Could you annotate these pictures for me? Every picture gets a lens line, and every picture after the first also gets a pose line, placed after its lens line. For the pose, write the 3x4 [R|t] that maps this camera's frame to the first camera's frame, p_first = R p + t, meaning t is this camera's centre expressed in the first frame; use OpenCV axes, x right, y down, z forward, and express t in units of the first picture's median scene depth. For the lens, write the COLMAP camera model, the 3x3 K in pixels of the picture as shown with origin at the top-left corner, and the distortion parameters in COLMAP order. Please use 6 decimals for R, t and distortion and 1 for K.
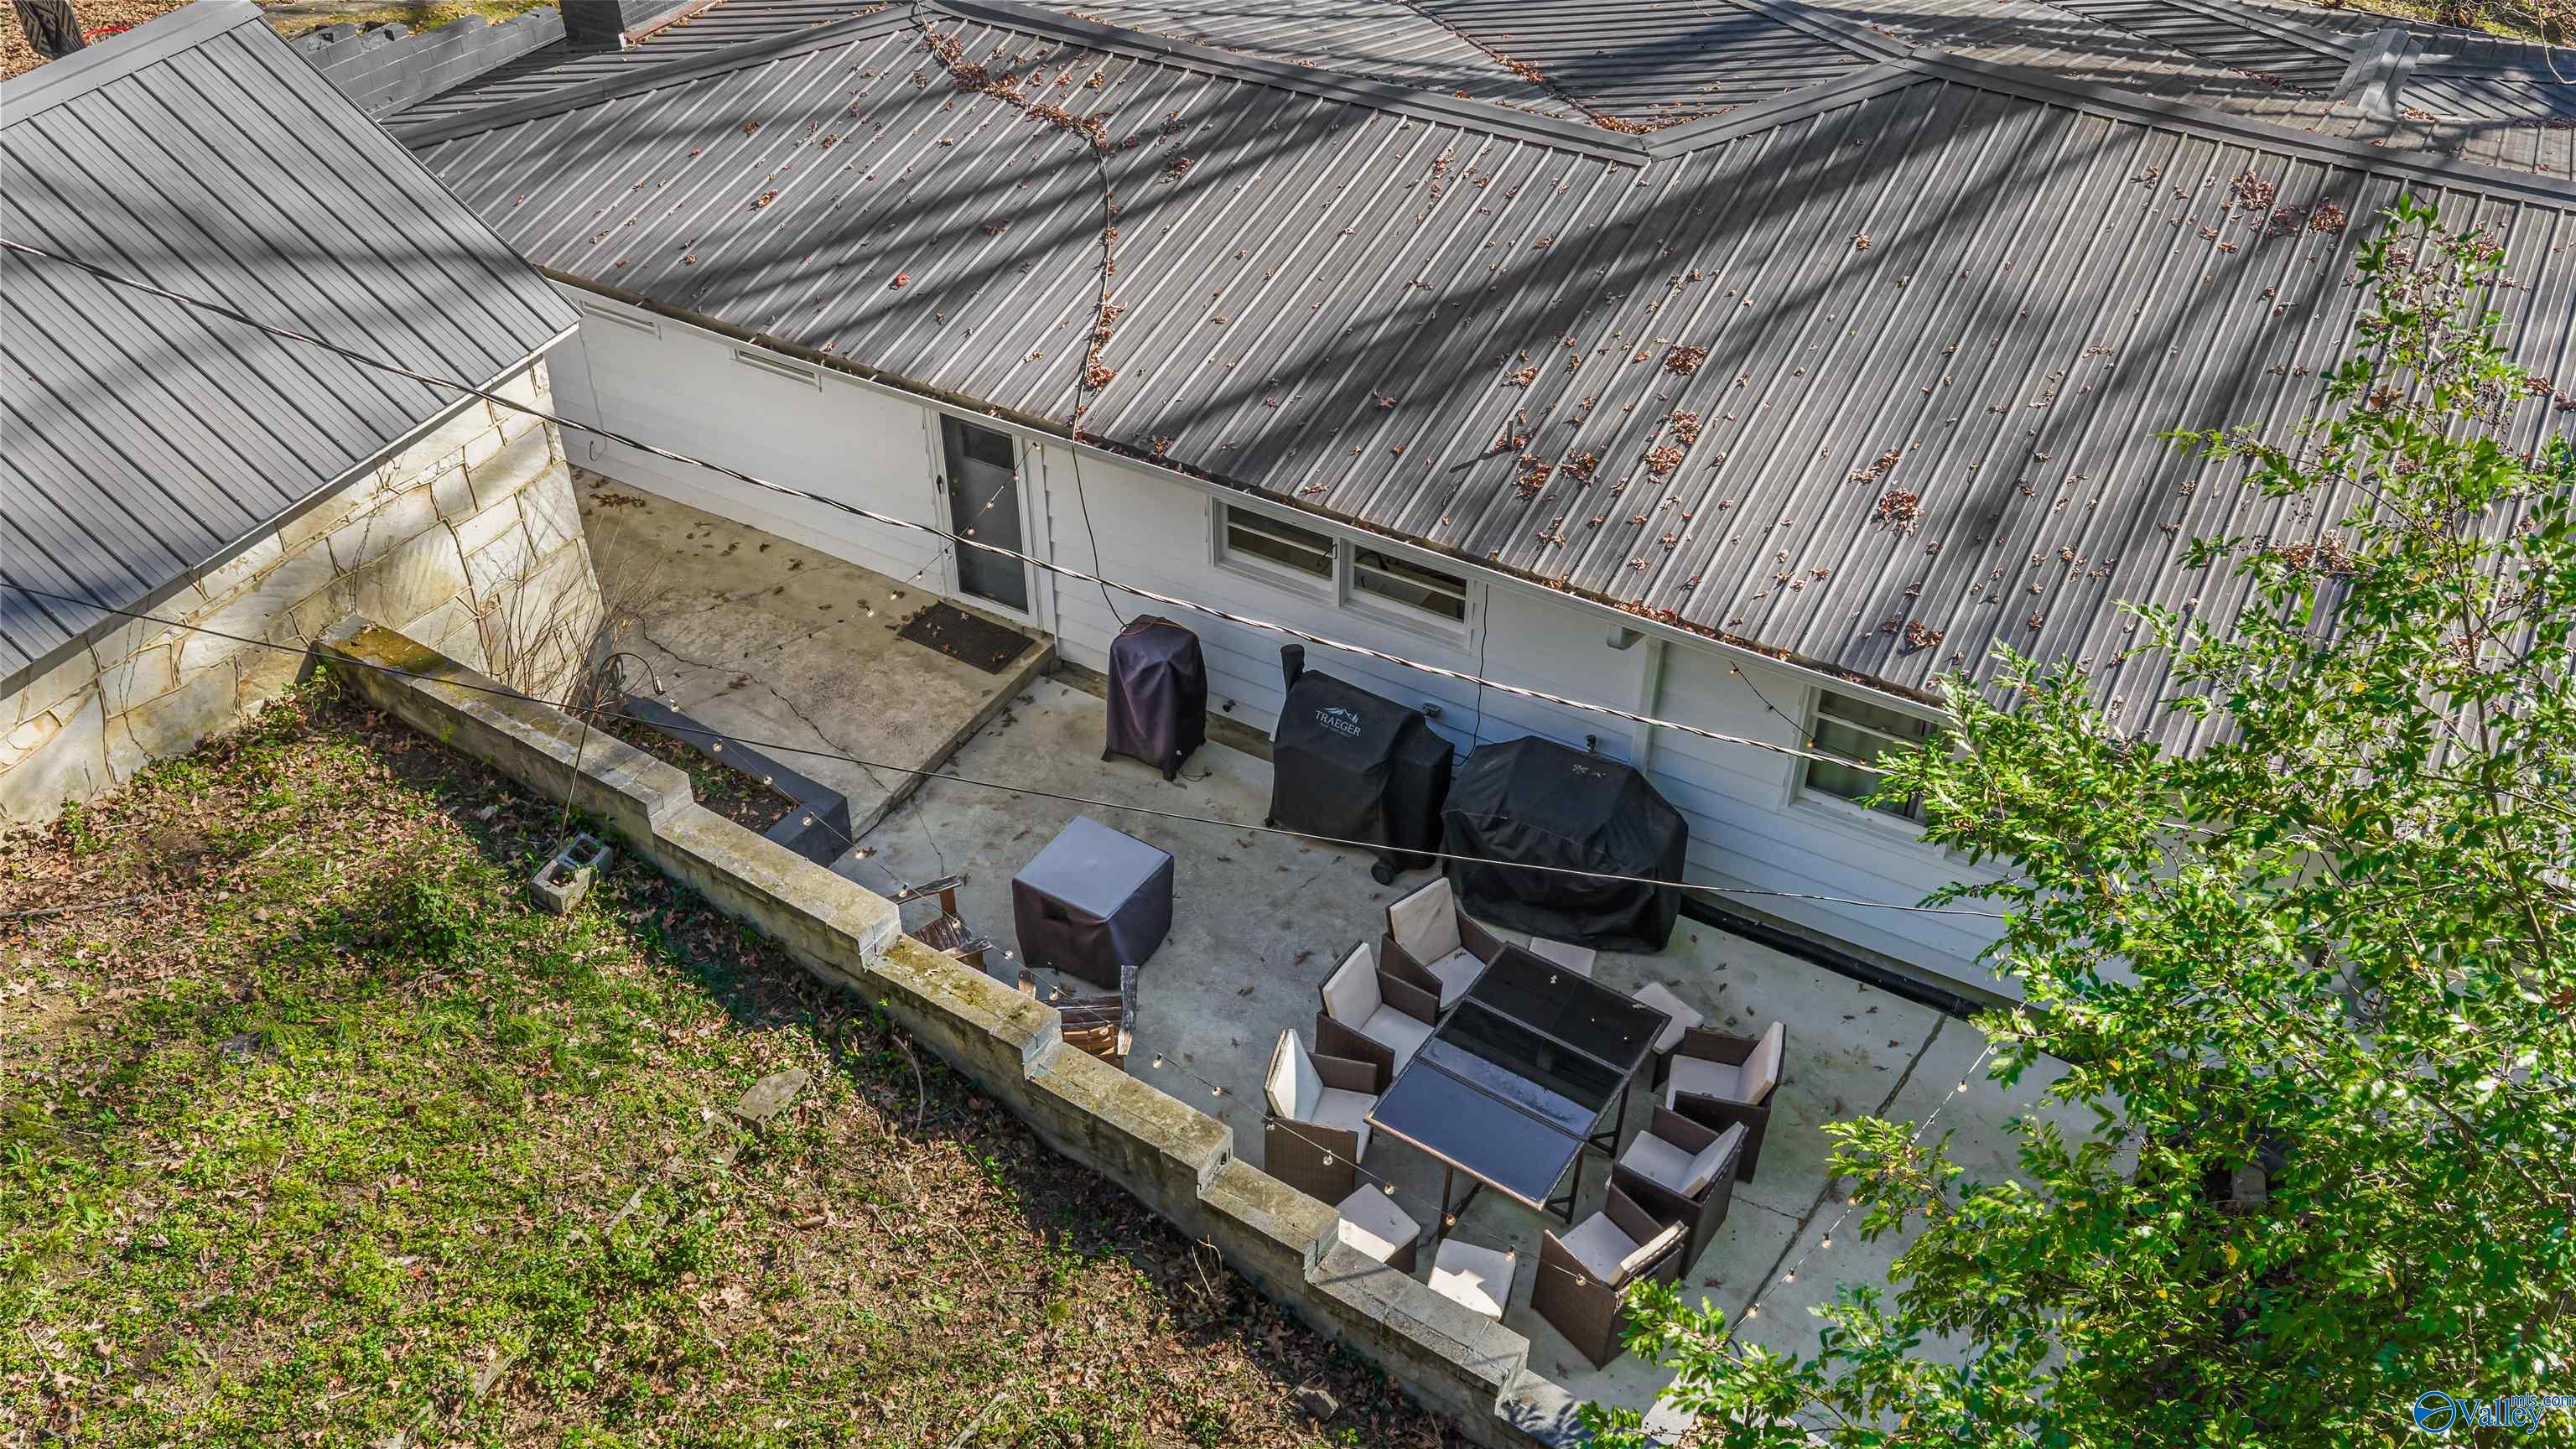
lens RADIAL K [[2115.8, 0, 1286.9], [0, 2115.8, 664.5], [0, 0, 1]] dist [0.023691, -0.037994]
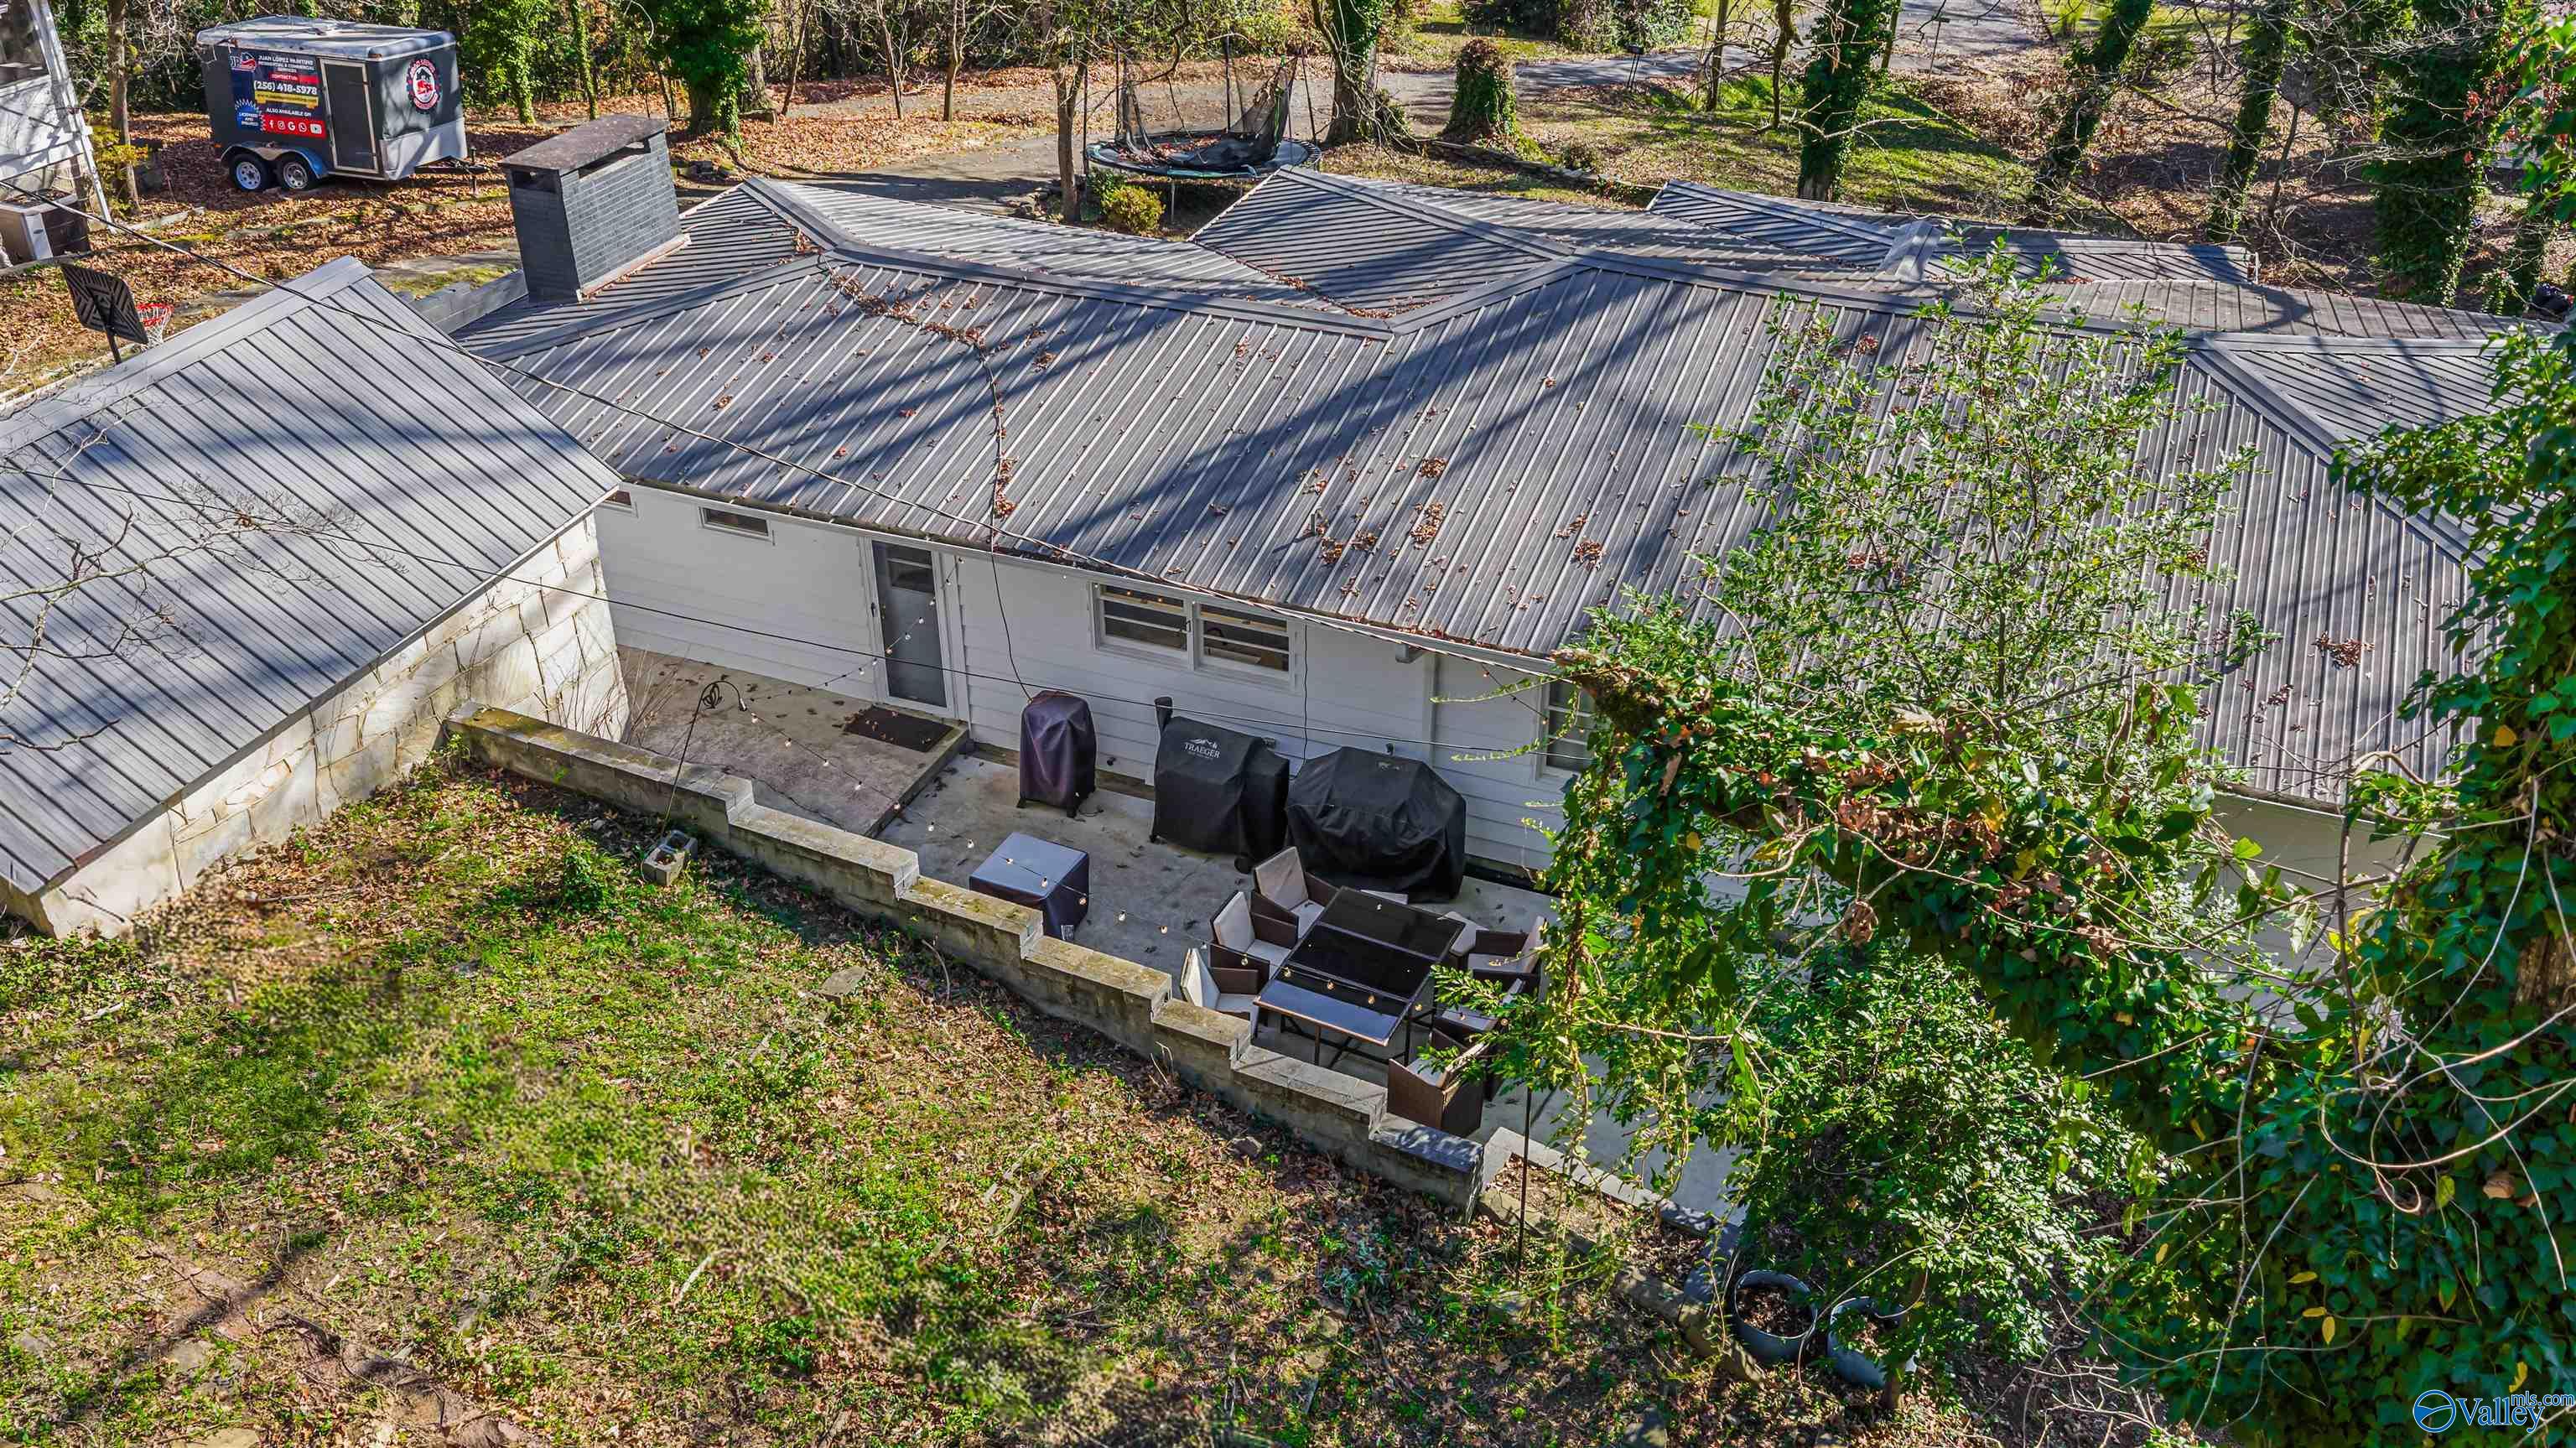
lens RADIAL K [[2115.7, 0, 1286.5], [0, 2115.7, 724.0], [0, 0, 1]] dist [0.023691, -0.037994]
pose [[0.991222, -0.070577, 0.111796, -0.076570], [0.081088, 0.992411, -0.092439, 0.149322], [-0.104423, 0.100693, 0.989422, -0.357384]]
